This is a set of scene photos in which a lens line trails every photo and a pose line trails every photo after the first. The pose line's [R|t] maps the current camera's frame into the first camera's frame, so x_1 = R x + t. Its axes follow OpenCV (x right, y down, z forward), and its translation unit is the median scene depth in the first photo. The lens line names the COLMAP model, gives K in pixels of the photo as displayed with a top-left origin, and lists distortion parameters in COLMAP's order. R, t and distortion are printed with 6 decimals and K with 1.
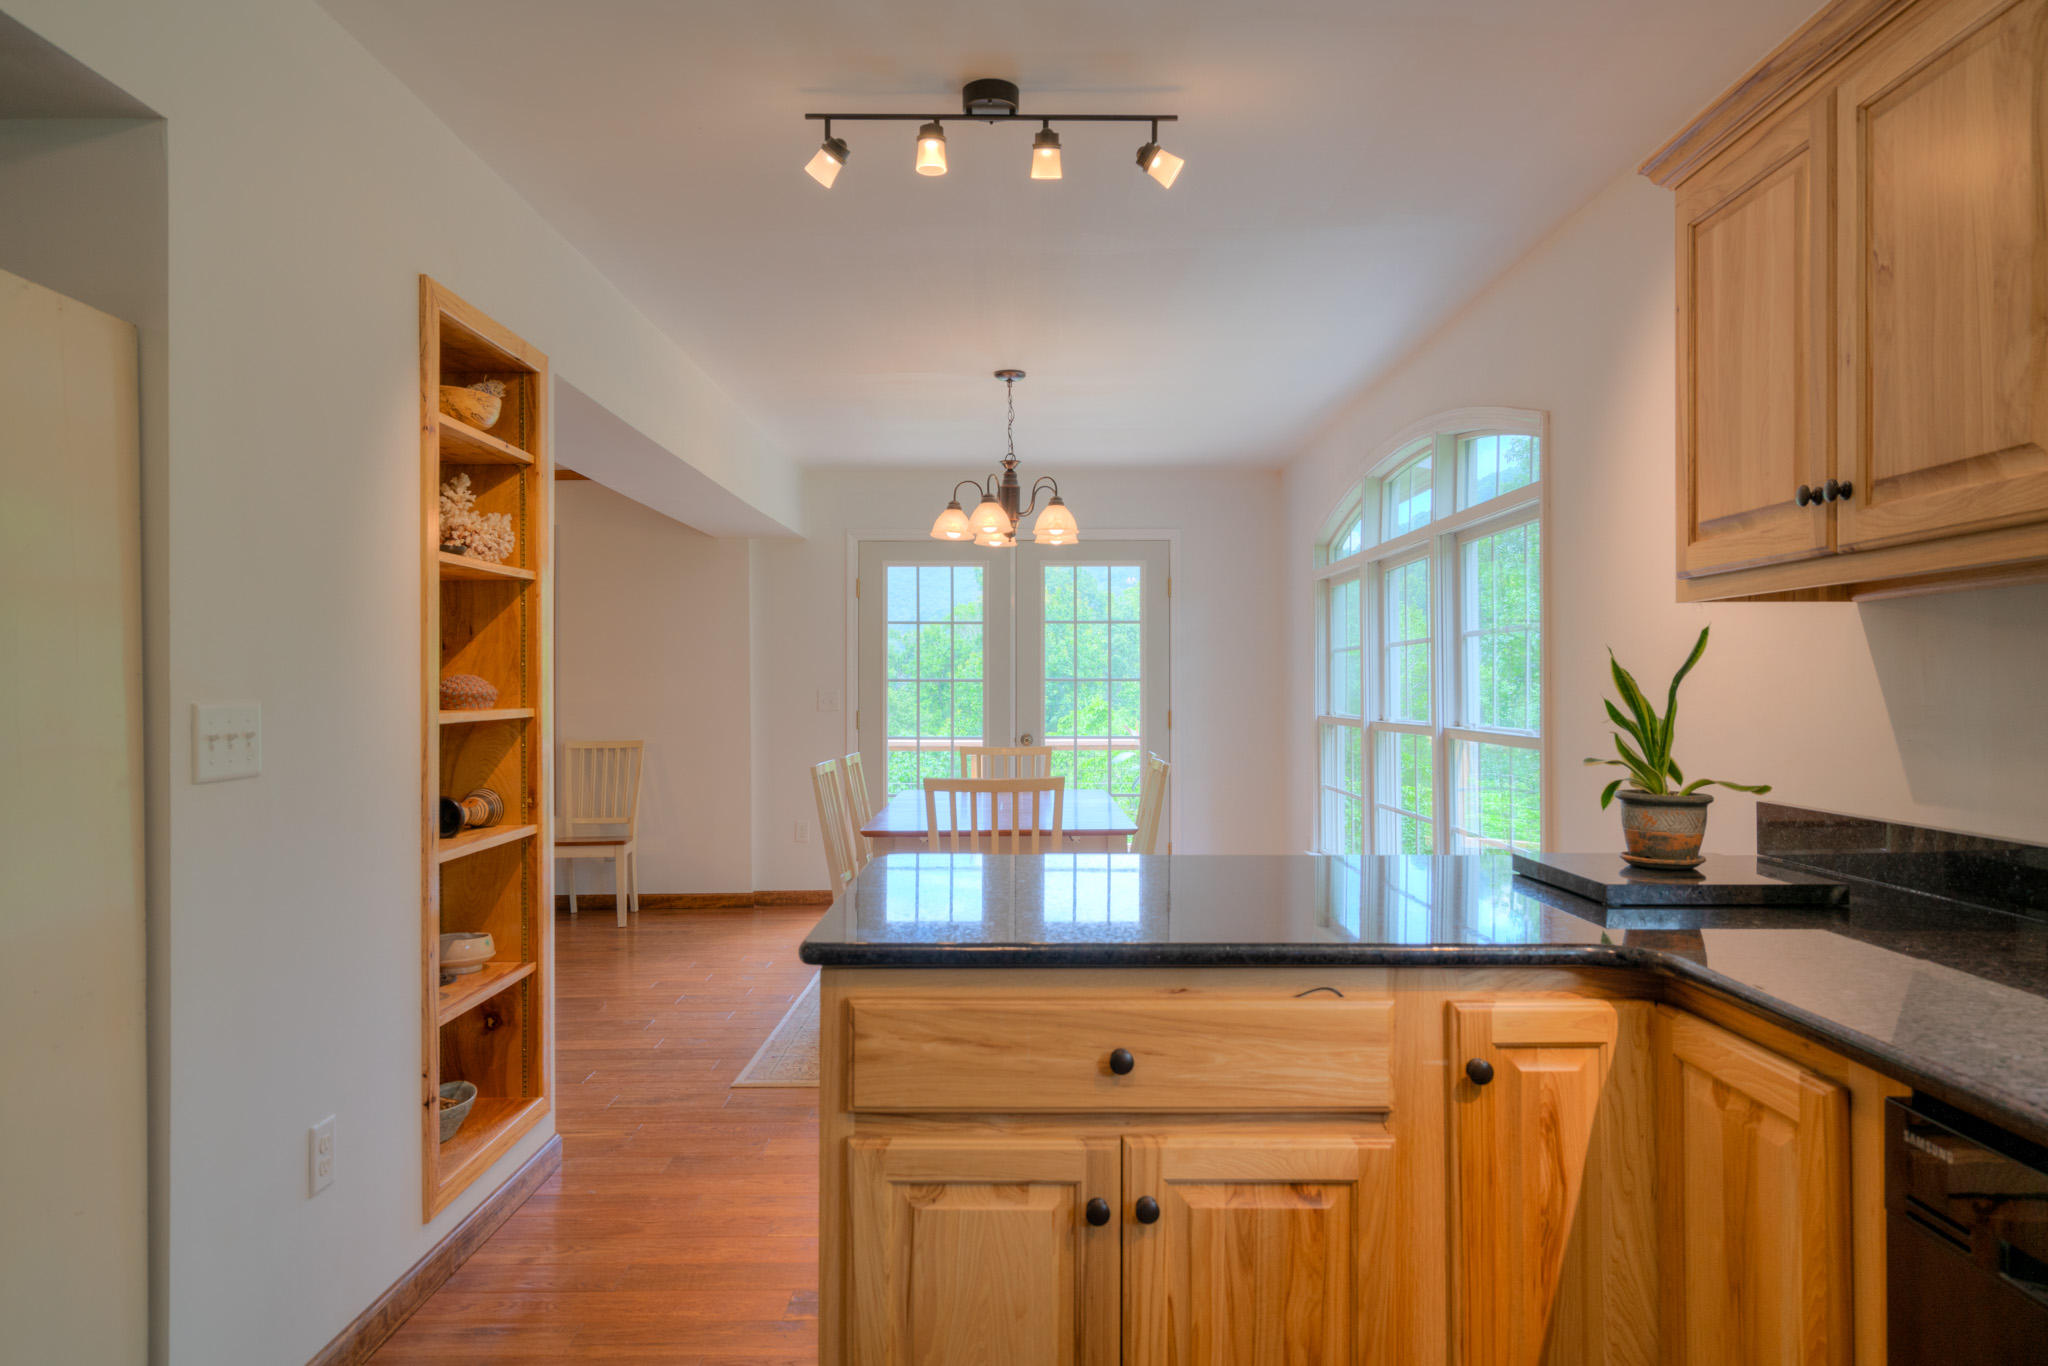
lens RADIAL K [[1304.3, 0, 1031.3], [0, 1304.3, 681.8], [0, 0, 1]] dist [0.008827, 0.004231]
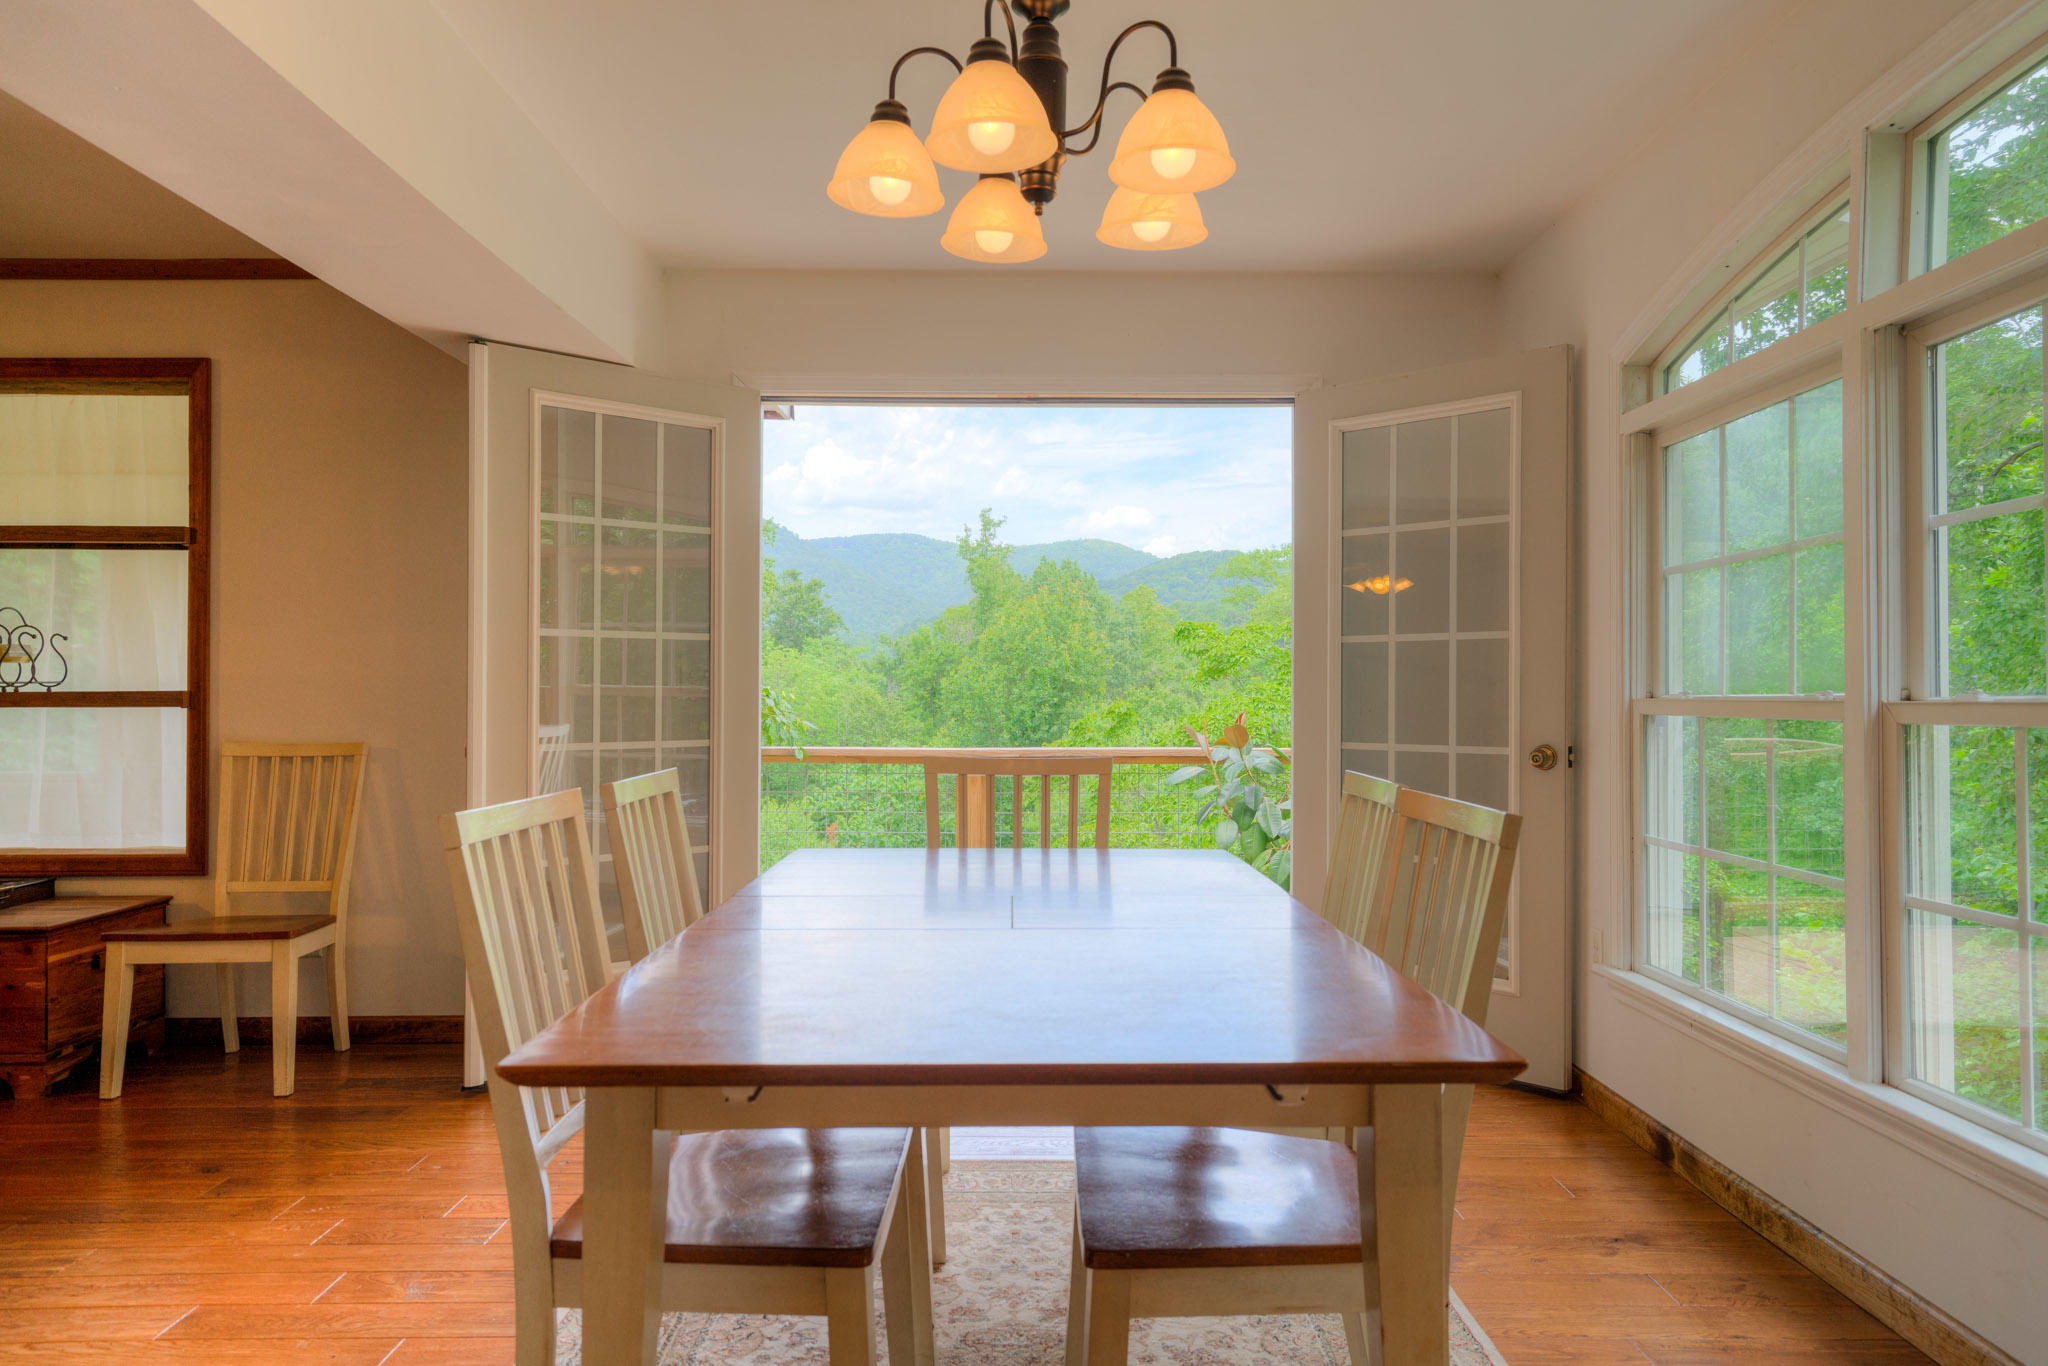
lens RADIAL K [[1306.1, 0, 1032.6], [0, 1306.1, 700.2], [0, 0, 1]] dist [0.005465, 0.006473]
pose [[0.999951, 0.008752, 0.004642, -0.034691], [-0.008778, 0.999946, 0.005541, 0.054771], [-0.004594, -0.005582, 0.999974, 1.142294]]
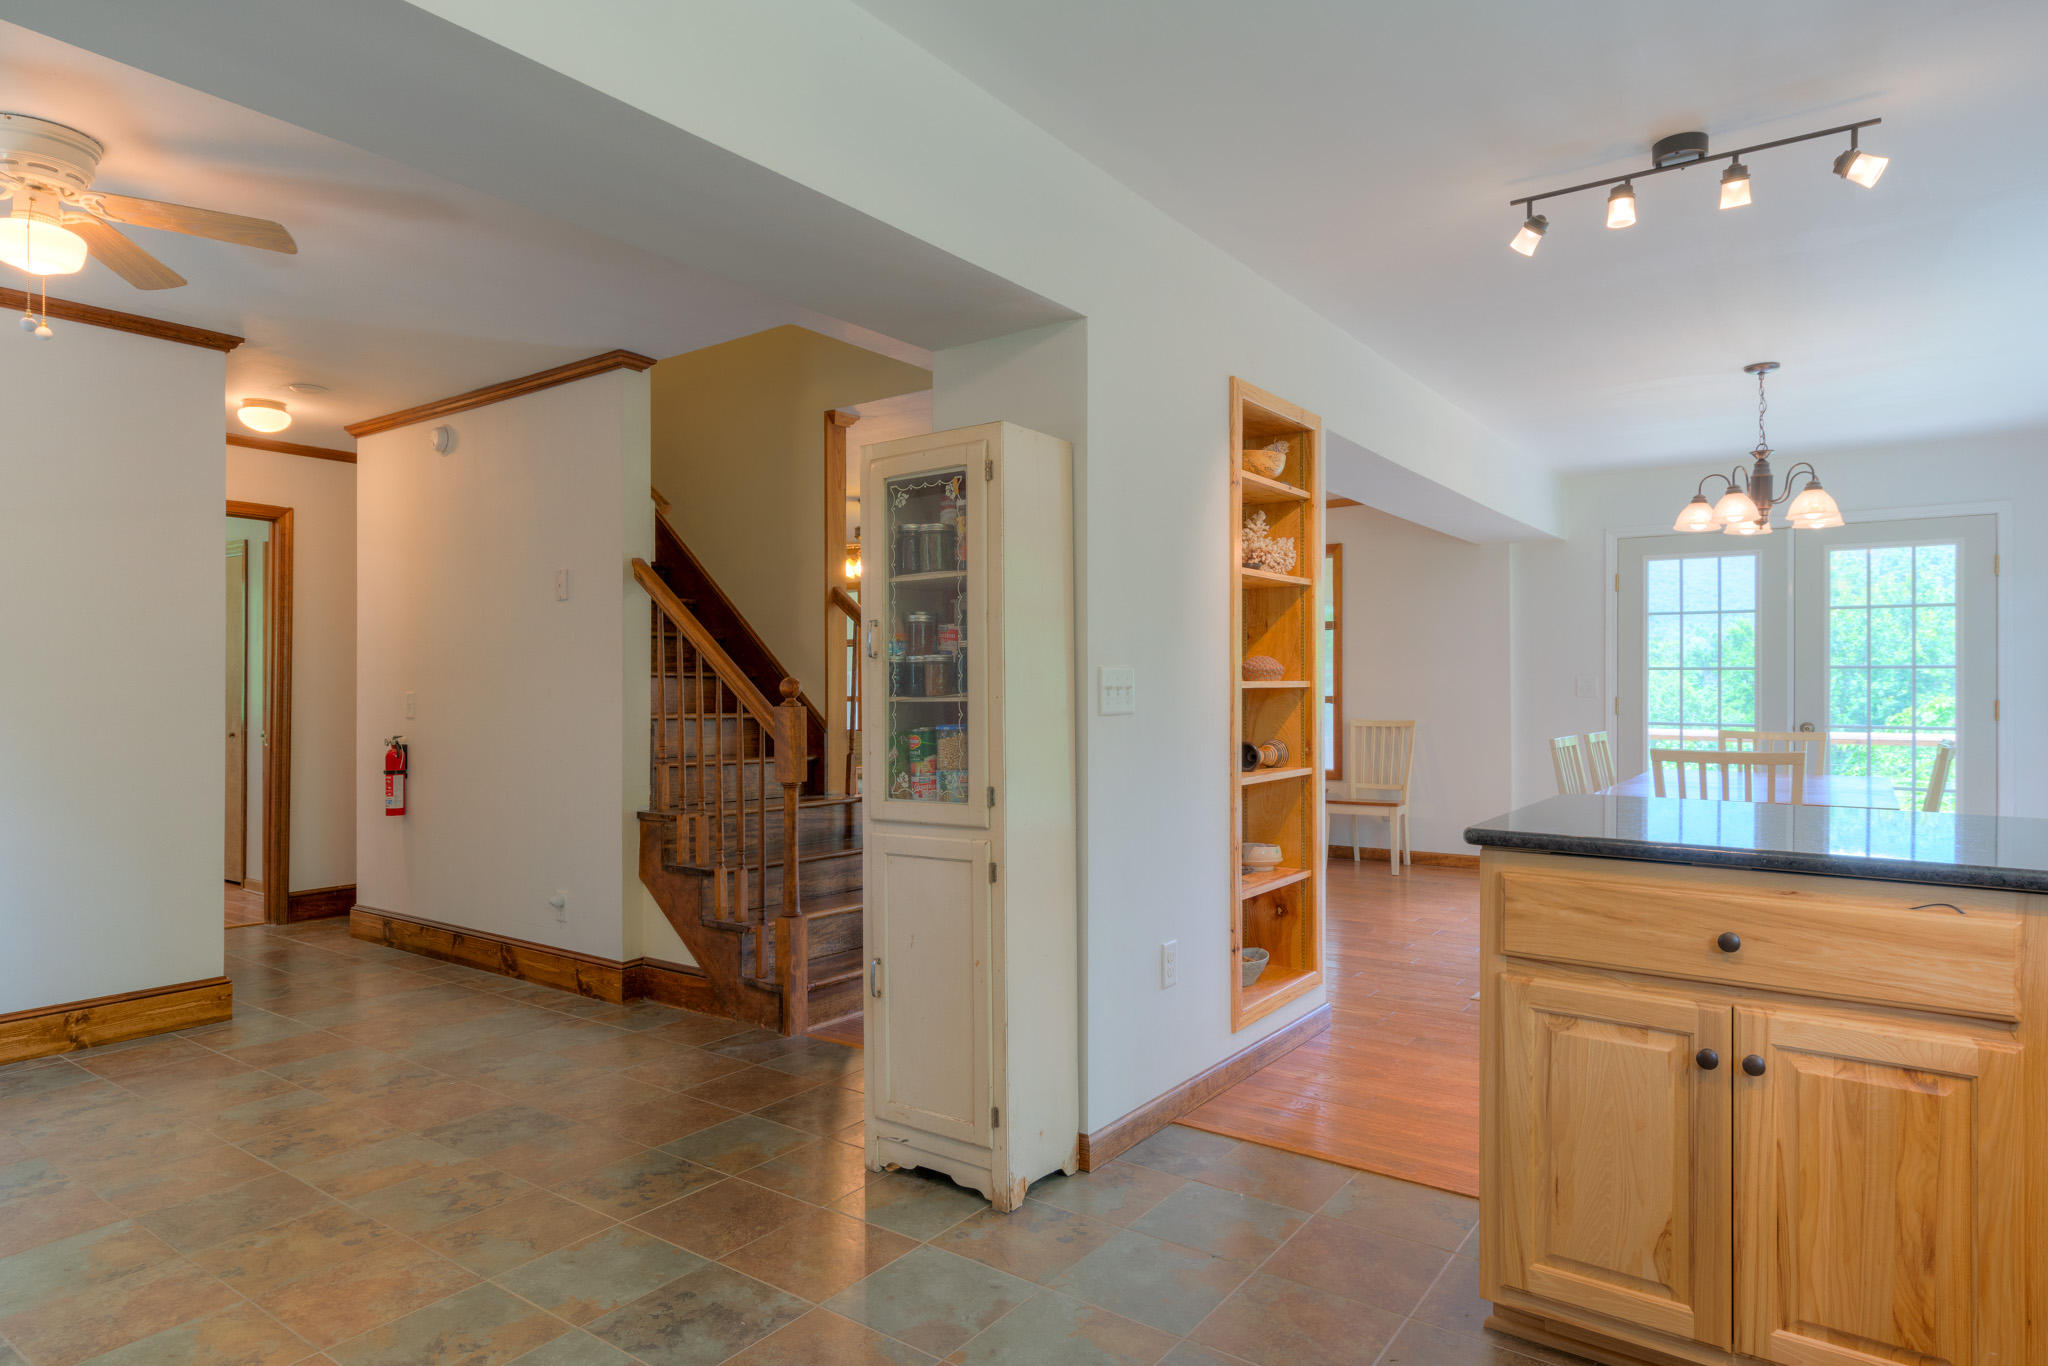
lens RADIAL K [[1178.8, 0, 1018.9], [0, 1178.8, 675.9], [0, 0, 1]] dist [0.005755, 0.002652]
pose [[0.807618, -0.001331, -0.589705, 0.110801], [-0.001590, 0.999989, -0.004434, 0.025298], [0.589704, 0.004519, 0.807607, -0.185582]]
